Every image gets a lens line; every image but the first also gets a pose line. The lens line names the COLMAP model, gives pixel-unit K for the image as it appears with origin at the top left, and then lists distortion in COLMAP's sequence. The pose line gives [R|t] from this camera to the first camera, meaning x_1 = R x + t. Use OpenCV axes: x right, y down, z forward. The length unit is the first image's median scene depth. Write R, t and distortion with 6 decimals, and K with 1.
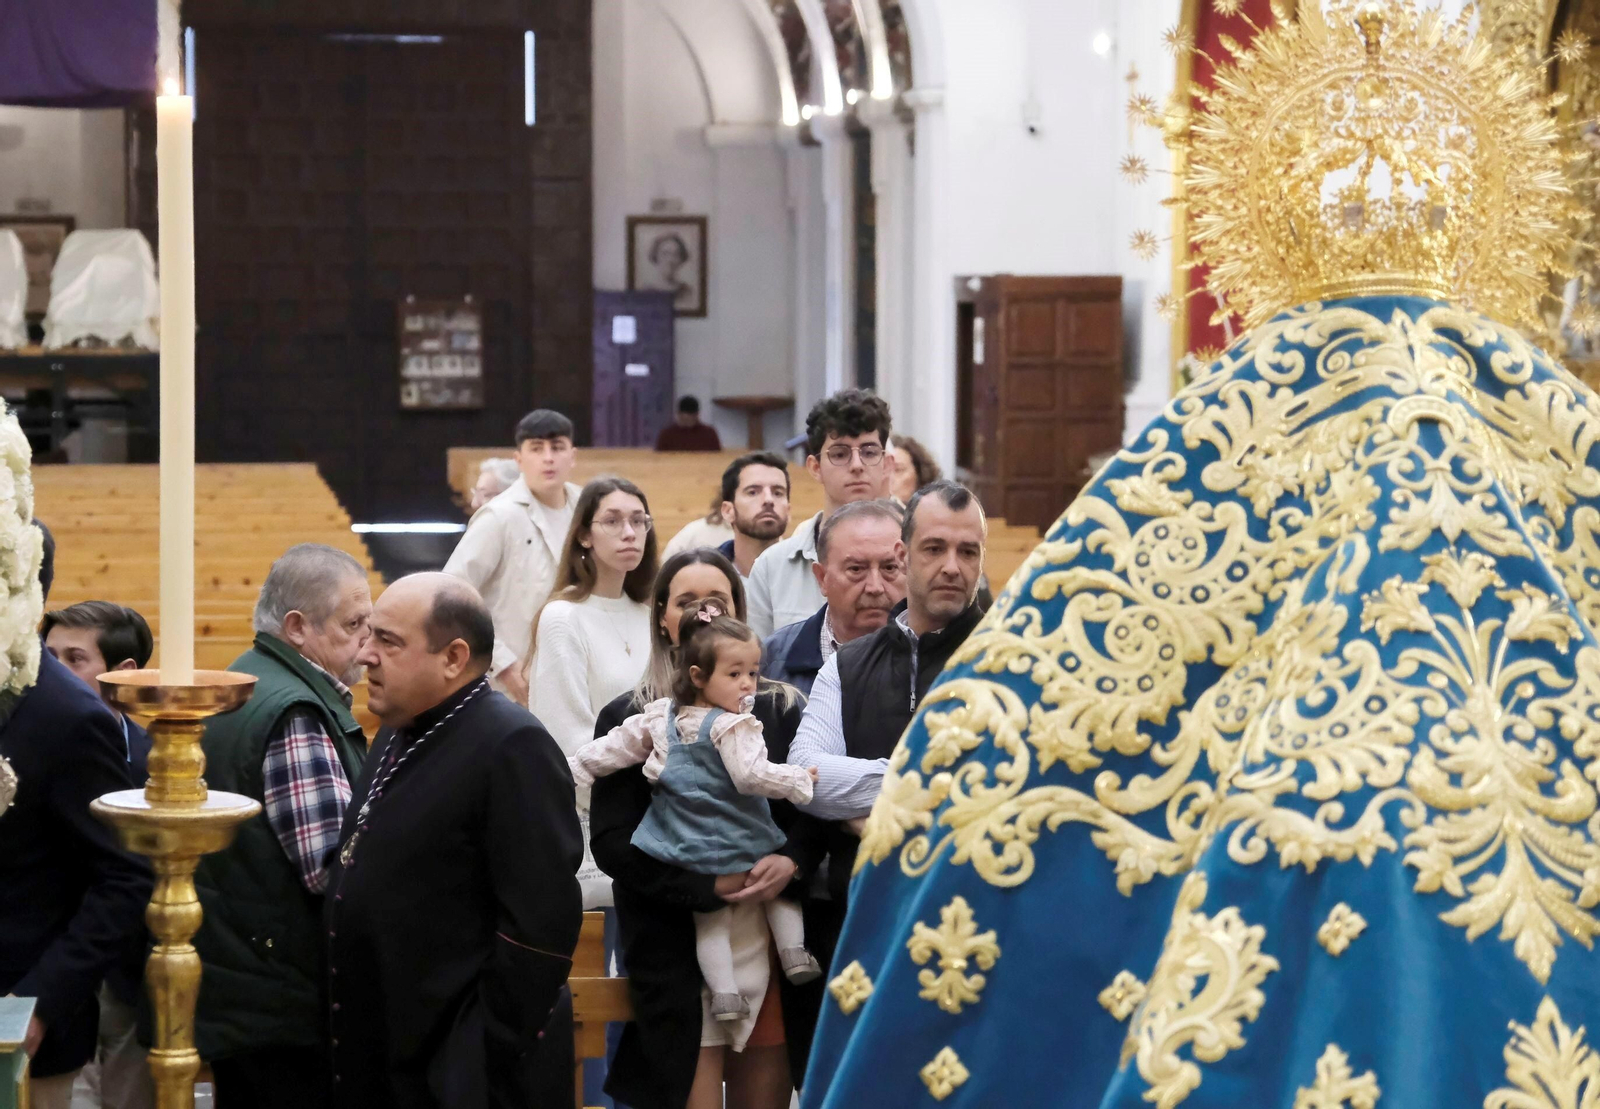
lens RADIAL K [[4356.3, 0, 683.1], [0, 4356.3, 676.0], [0, 0, 1]] dist [0.041984, 2.212977]
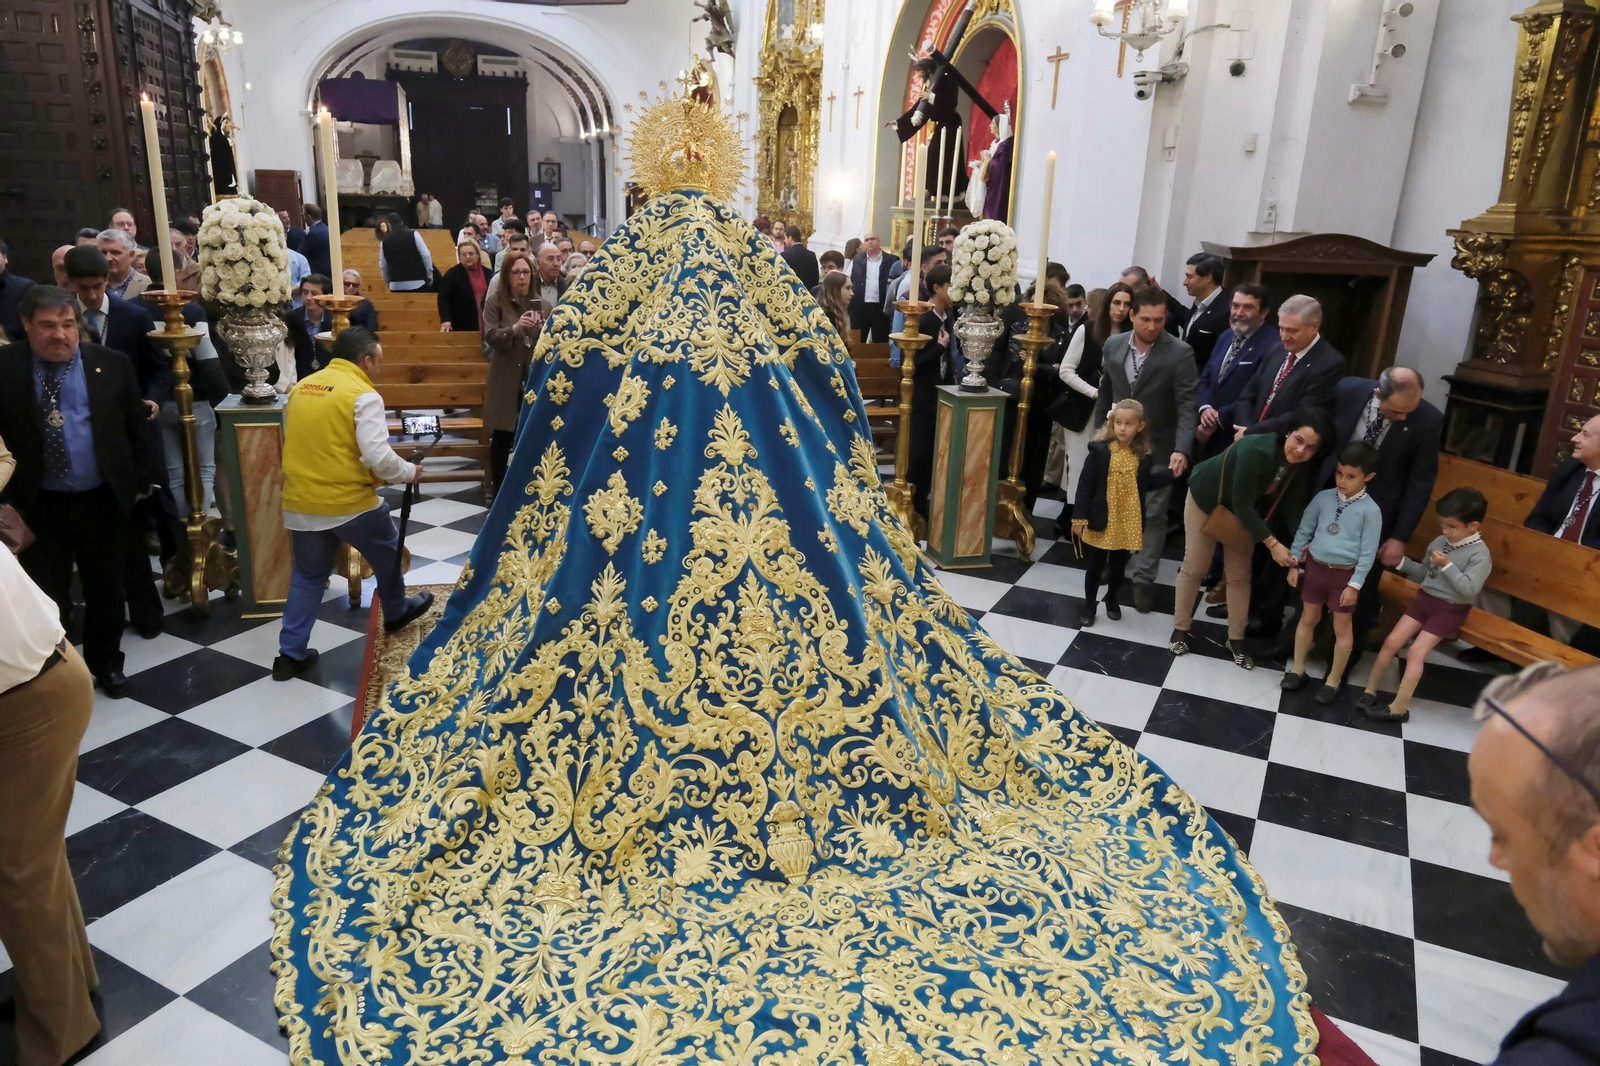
lens RADIAL K [[1086.8, 0, 786.0], [0, 1086.8, 545.9], [0, 0, 1]] dist [-0.030946, 0.010476]
pose [[0.981107, -0.024571, 0.191902, 0.068792], [-0.019973, 0.973739, 0.226788, -0.011232], [-0.192435, -0.226336, 0.954851, 0.129777]]
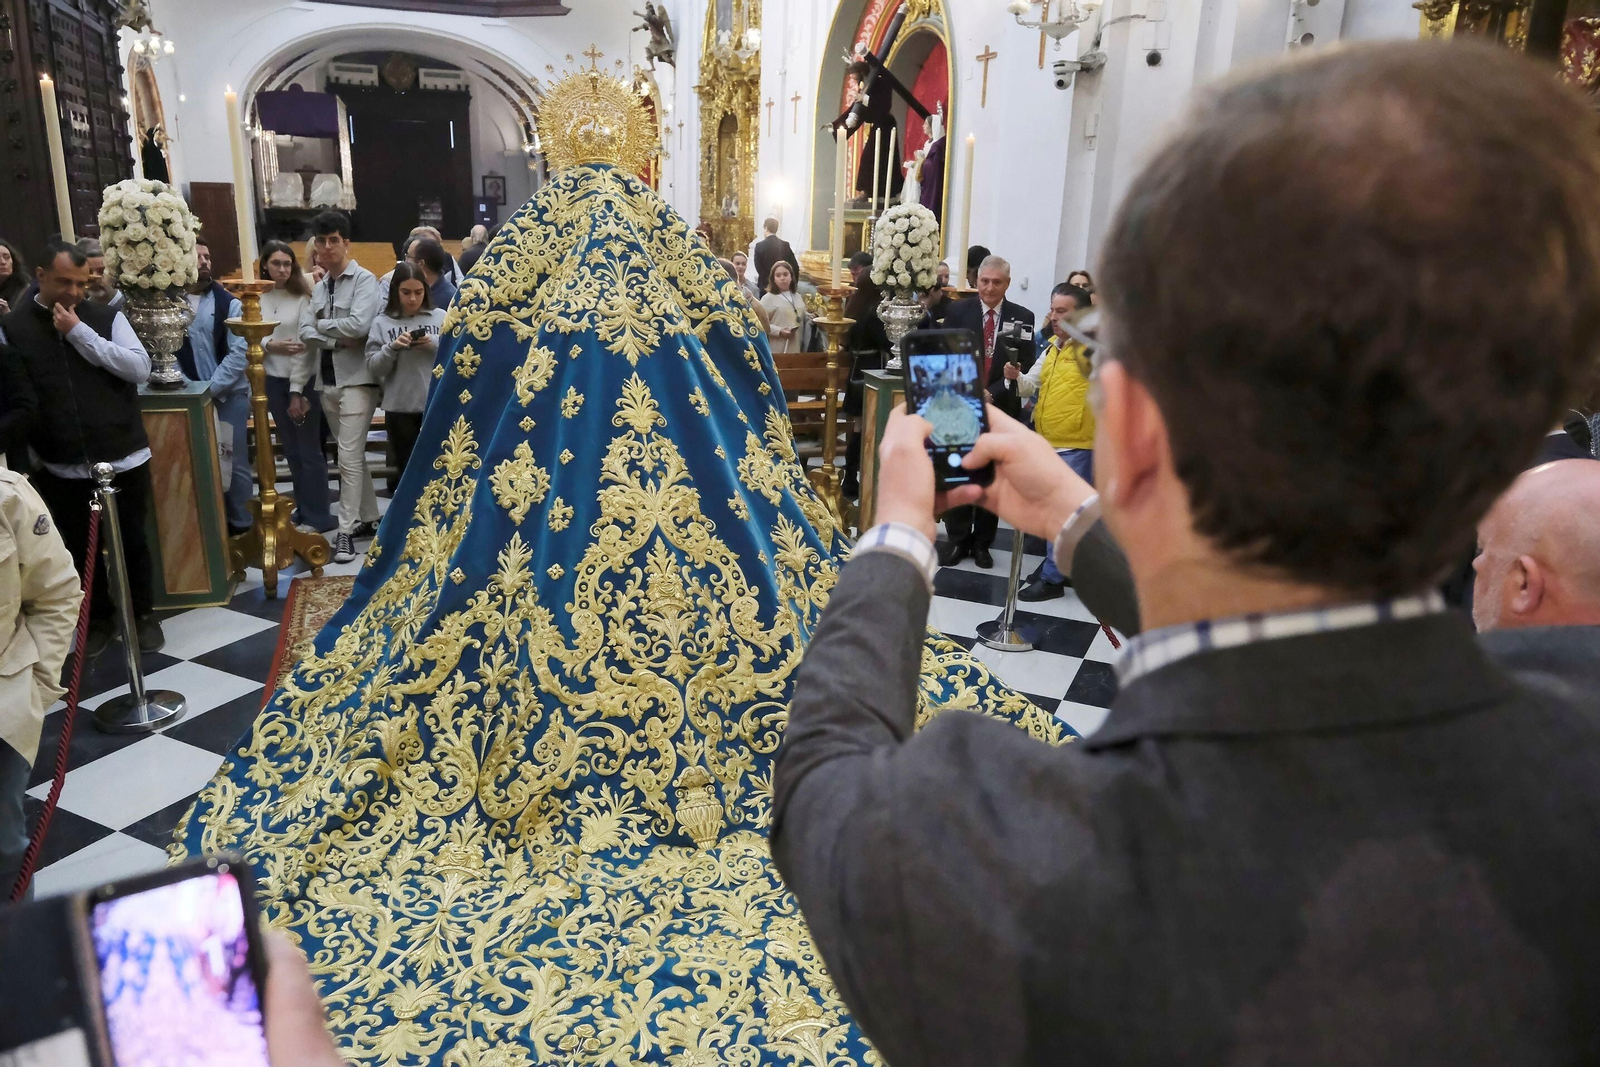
lens RADIAL K [[1086.8, 0, 786.0], [0, 1086.8, 546.4], [0, 0, 1]] dist [-0.030946, 0.010476]
pose [[0.972315, -0.038892, 0.230413, 0.101425], [-0.011184, 0.977176, 0.212137, 0.023291], [-0.233405, -0.208841, 0.949688, 0.119363]]
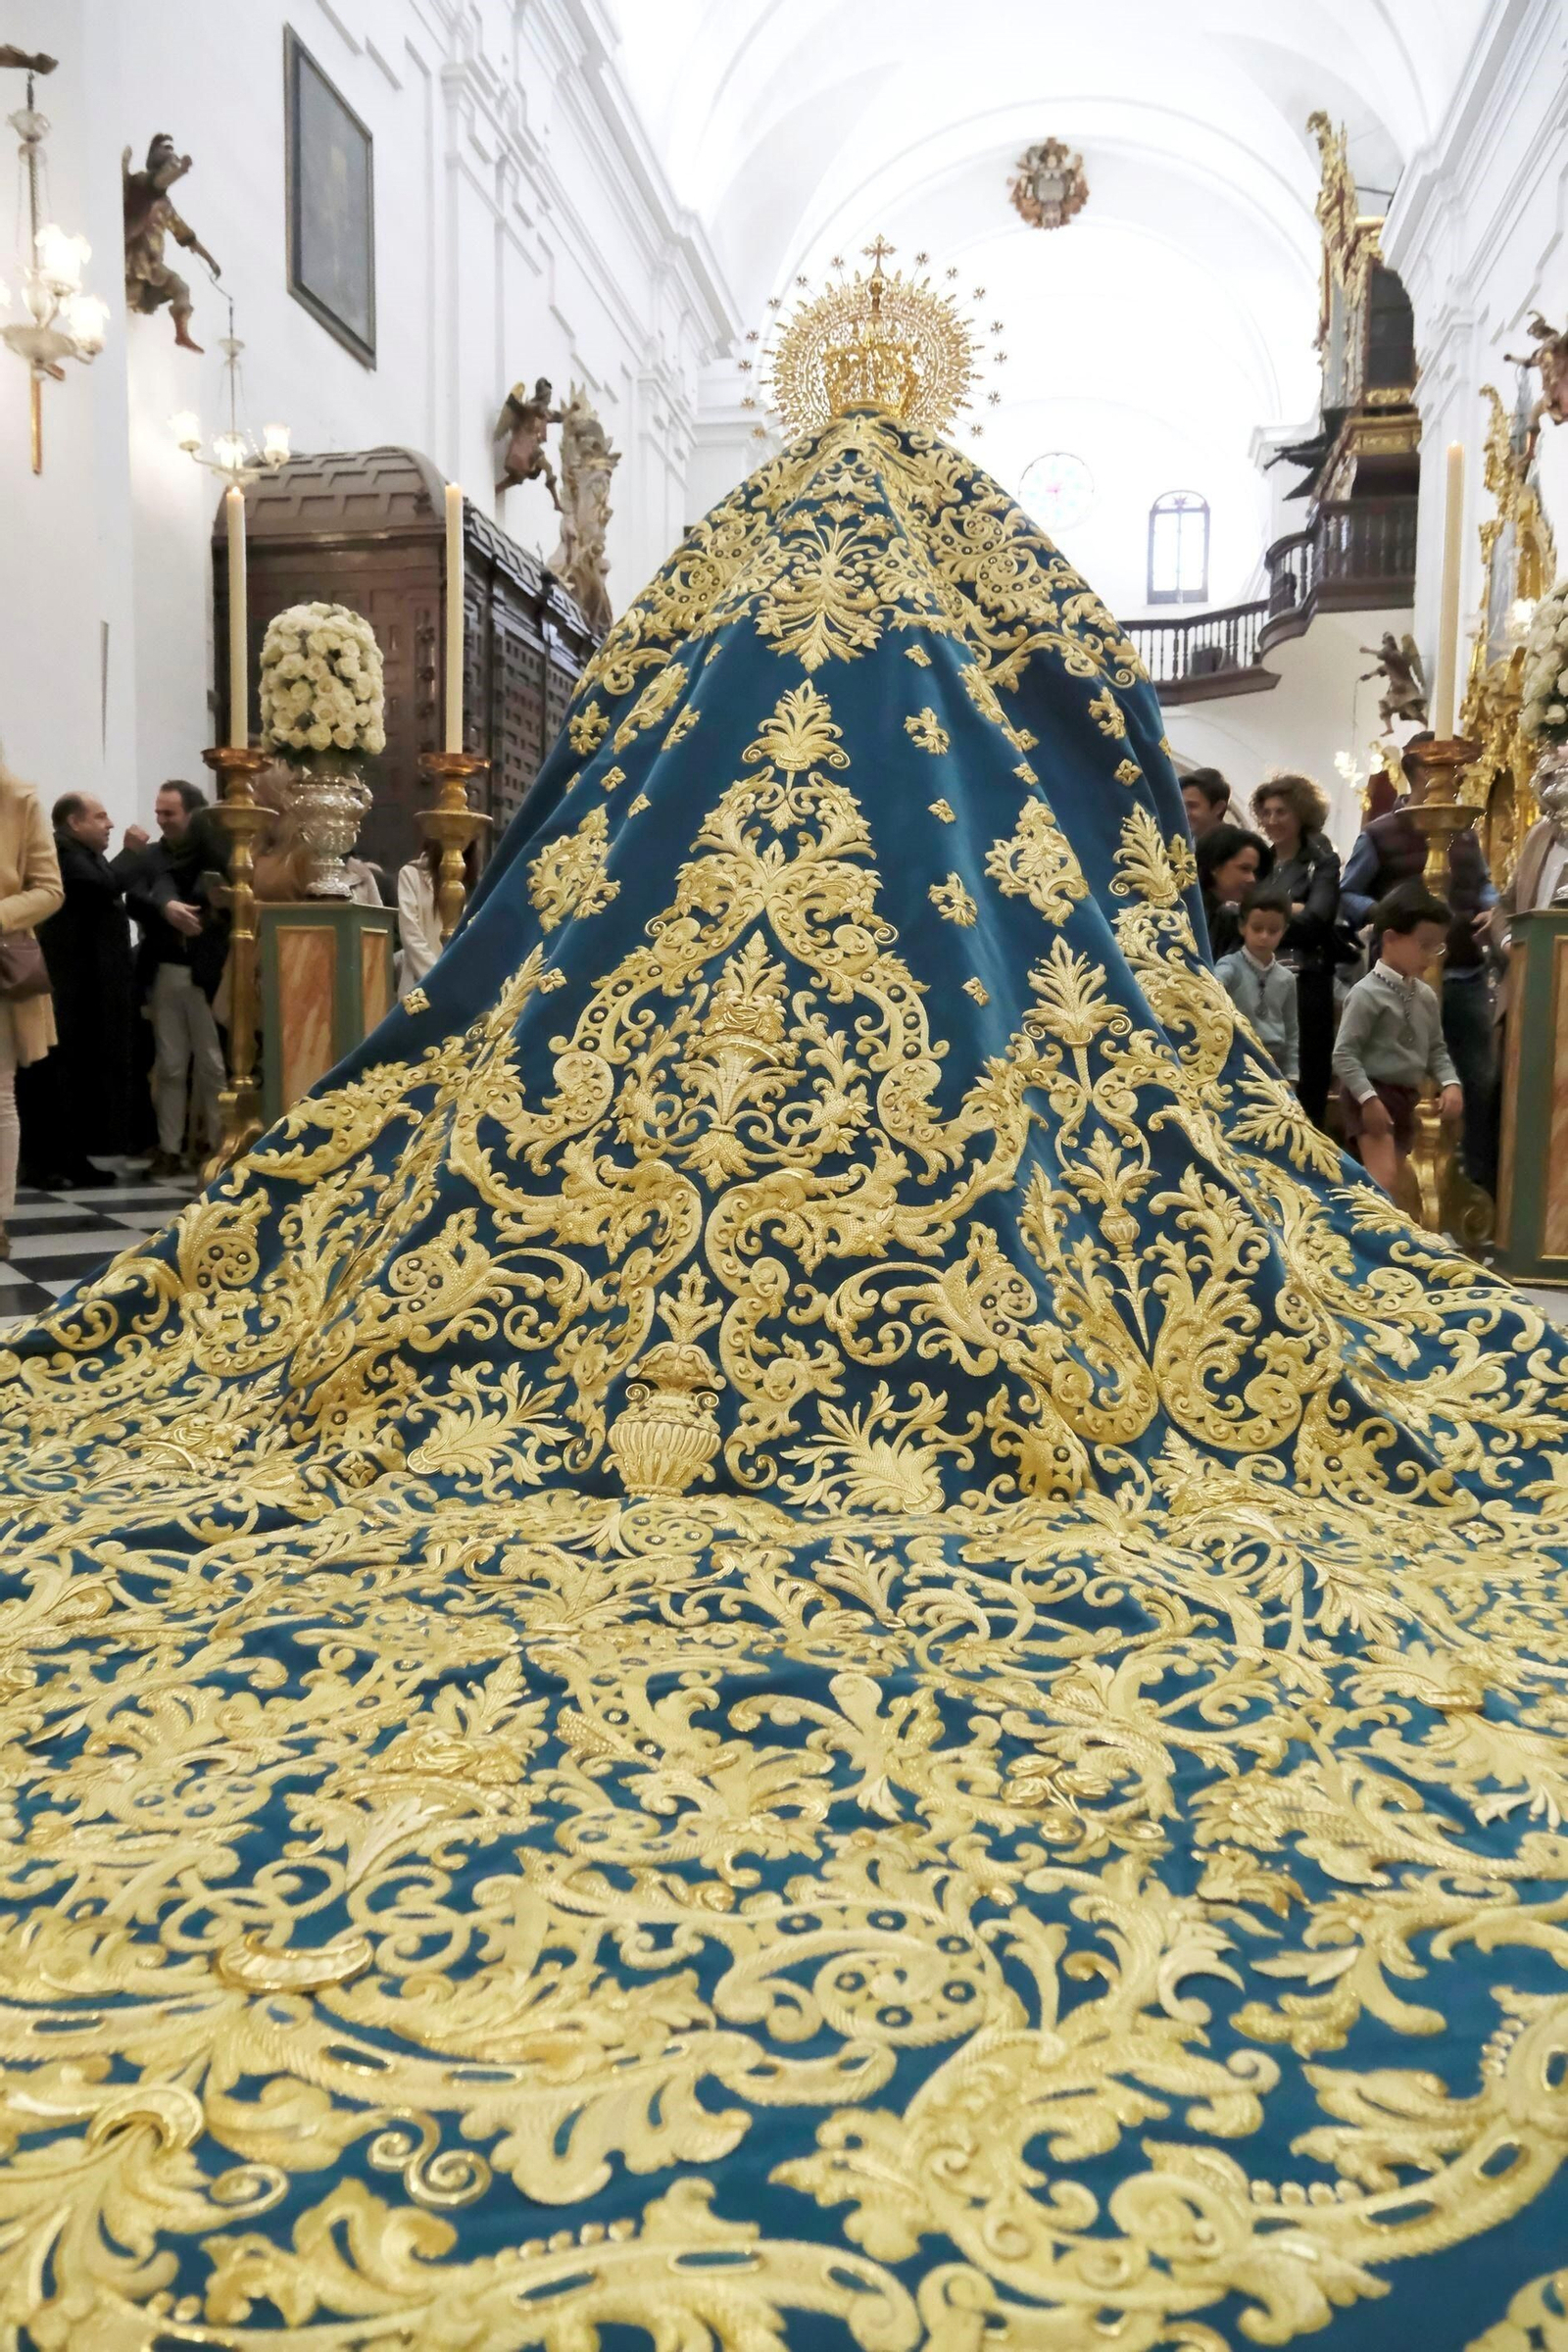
lens RADIAL K [[1649.7, 0, 766.7], [0, 1649.7, 1200.7], [0, 0, 1]] dist [-0.042684, 0.002002]
pose [[0.957552, 0.045992, -0.284567, 0.352893], [-0.043891, 0.998942, 0.013760, 0.258181], [0.284898, -0.000686, 0.958557, 0.314253]]
